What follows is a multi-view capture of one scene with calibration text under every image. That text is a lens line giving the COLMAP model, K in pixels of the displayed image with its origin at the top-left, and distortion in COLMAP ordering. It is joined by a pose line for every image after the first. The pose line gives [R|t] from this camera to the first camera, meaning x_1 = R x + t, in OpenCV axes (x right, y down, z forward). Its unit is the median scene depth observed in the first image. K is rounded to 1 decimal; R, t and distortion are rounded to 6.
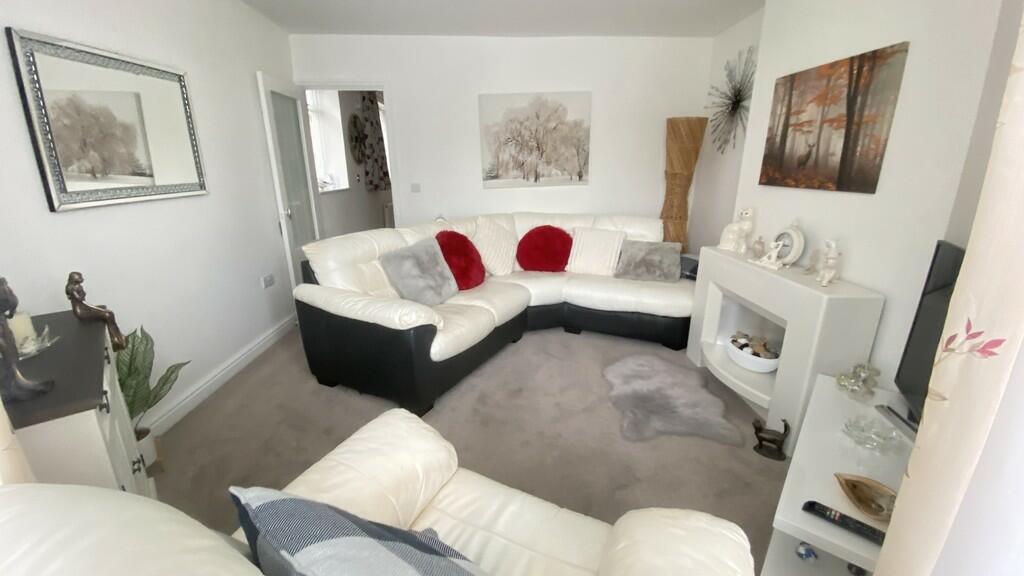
lens RADIAL K [[412.7, 0, 512.0], [0, 412.7, 292.1], [0, 0, 1]] dist [0.014832, -0.019082]
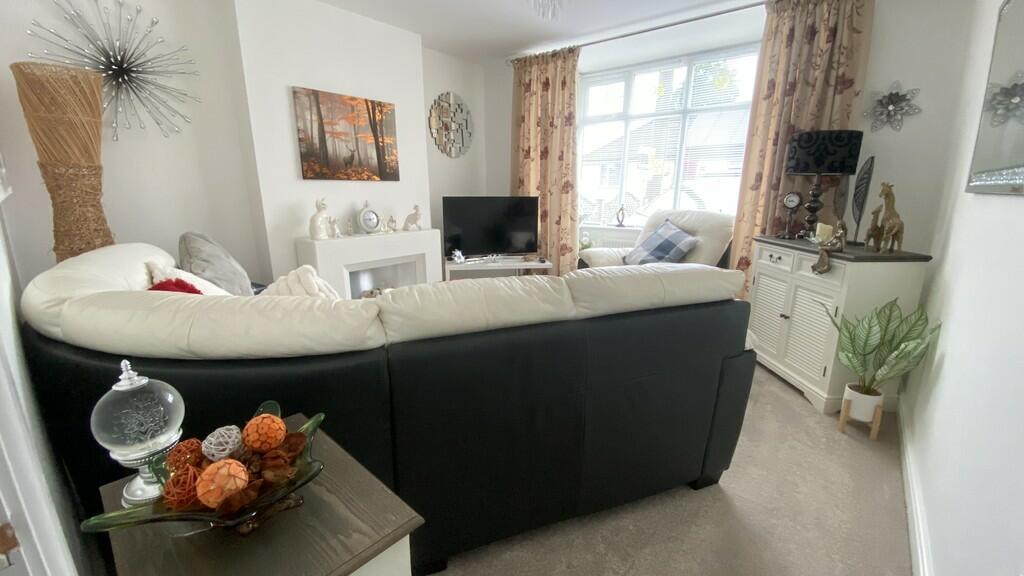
lens RADIAL K [[412.7, 0, 512.0], [0, 412.7, 292.1], [0, 0, 1]] dist [0.014832, -0.019082]
pose [[-0.746068, -0.163932, 0.645375, -0.727646], [0.193735, 0.873850, 0.445929, -0.467412], [-0.637063, 0.457725, -0.620192, 1.799971]]
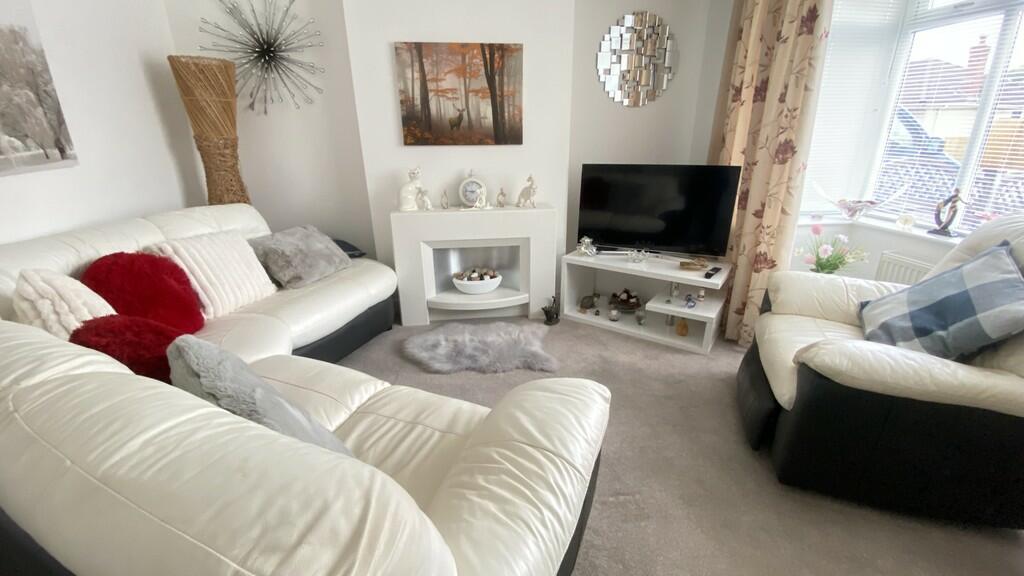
lens RADIAL K [[412.7, 0, 512.0], [0, 412.7, 292.1], [0, 0, 1]] dist [0.014832, -0.019082]
pose [[-0.065252, -0.344169, 0.936638, -0.669815], [0.301193, 0.888067, 0.347305, -0.256044], [-0.951328, 0.304770, 0.045713, 0.977068]]
